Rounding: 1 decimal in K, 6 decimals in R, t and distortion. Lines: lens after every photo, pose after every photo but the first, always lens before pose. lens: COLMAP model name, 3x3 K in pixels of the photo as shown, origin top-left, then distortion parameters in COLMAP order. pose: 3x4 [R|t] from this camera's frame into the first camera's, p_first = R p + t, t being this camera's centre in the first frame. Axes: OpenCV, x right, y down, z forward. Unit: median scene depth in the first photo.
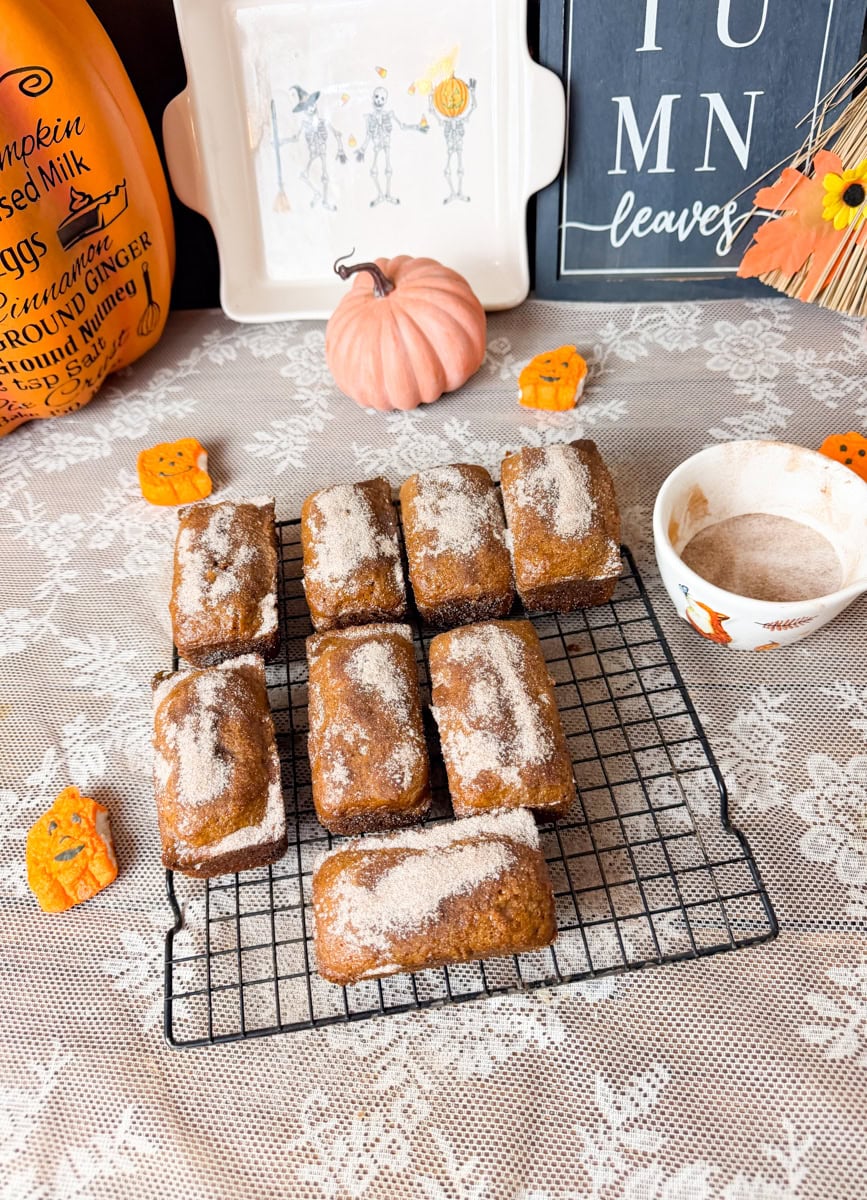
lens RADIAL K [[853.7, 0, 422.6], [0, 853.7, 593.5], [0, 0, 1]] dist [-0.004500, -0.008137]
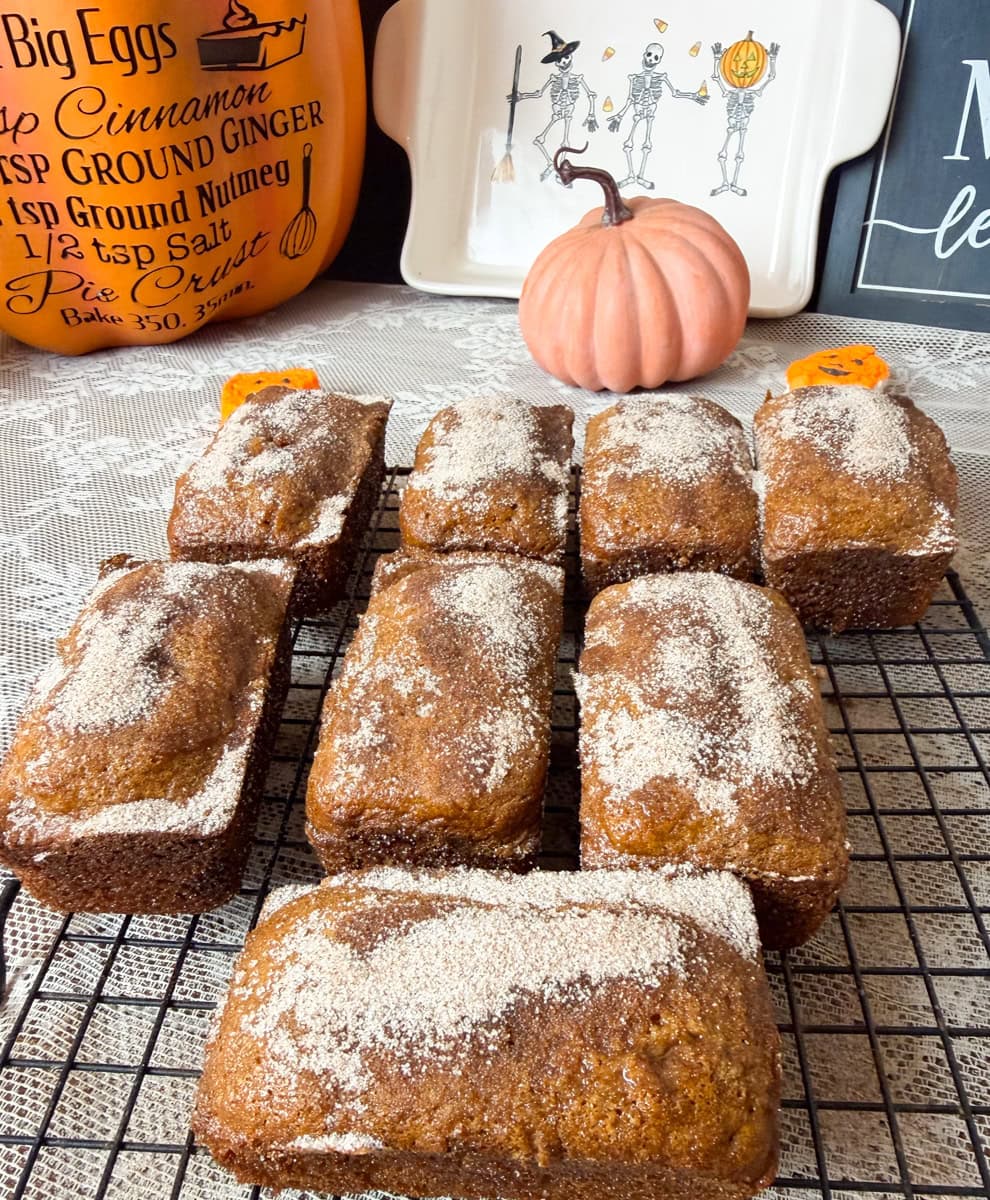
lens RADIAL K [[973.8, 0, 516.5], [0, 973.8, 621.5], [0, 0, 1]] dist [-0.049413, 0.049953]
pose [[0.976729, 0.183634, -0.110812, 0.026215], [-0.205177, 0.950499, -0.233353, 0.183756], [0.062475, 0.250659, 0.966057, 0.315228]]
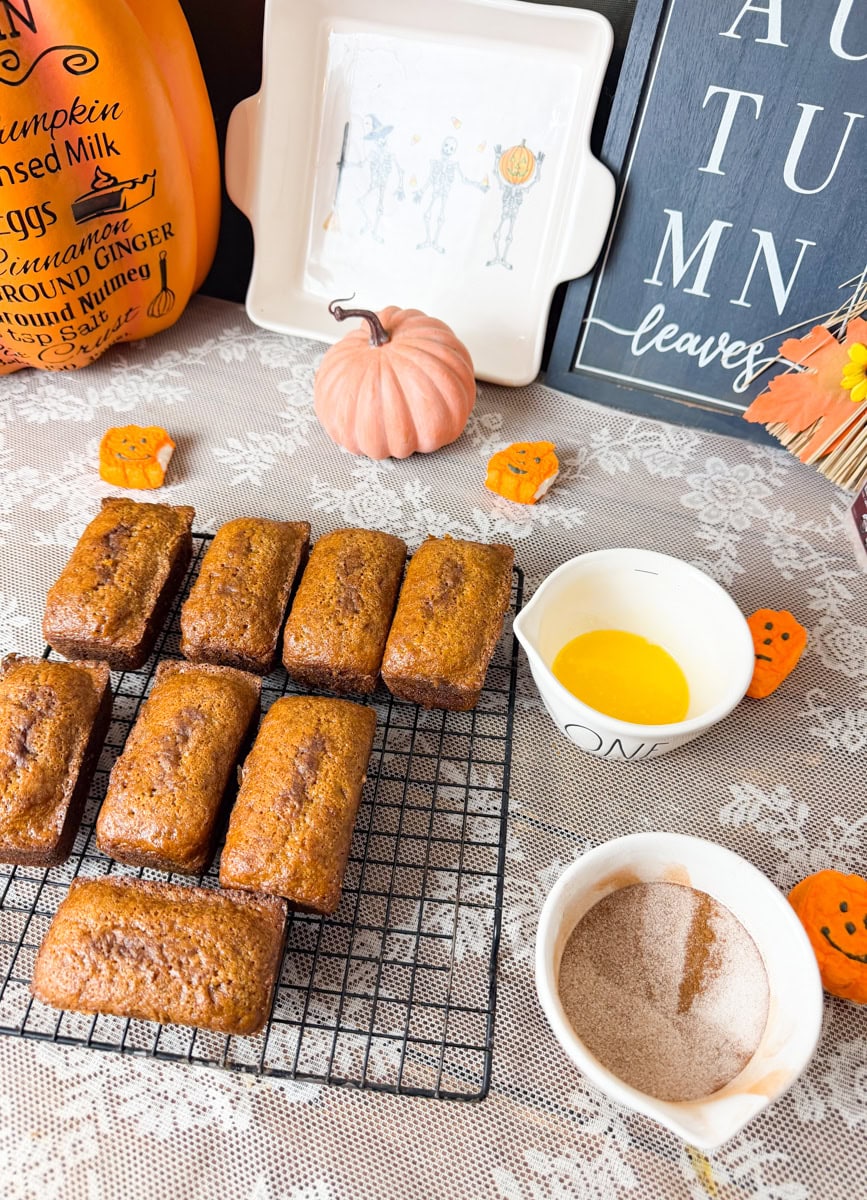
lens RADIAL K [[849.7, 0, 421.4], [0, 849.7, 600.4], [0, 0, 1]] dist [-0.000567, -0.007077]
pose [[0.955810, 0.285386, -0.070584, 0.170380], [-0.284896, 0.958405, 0.017136, -0.099267], [0.072538, 0.003731, 0.997359, 0.011204]]
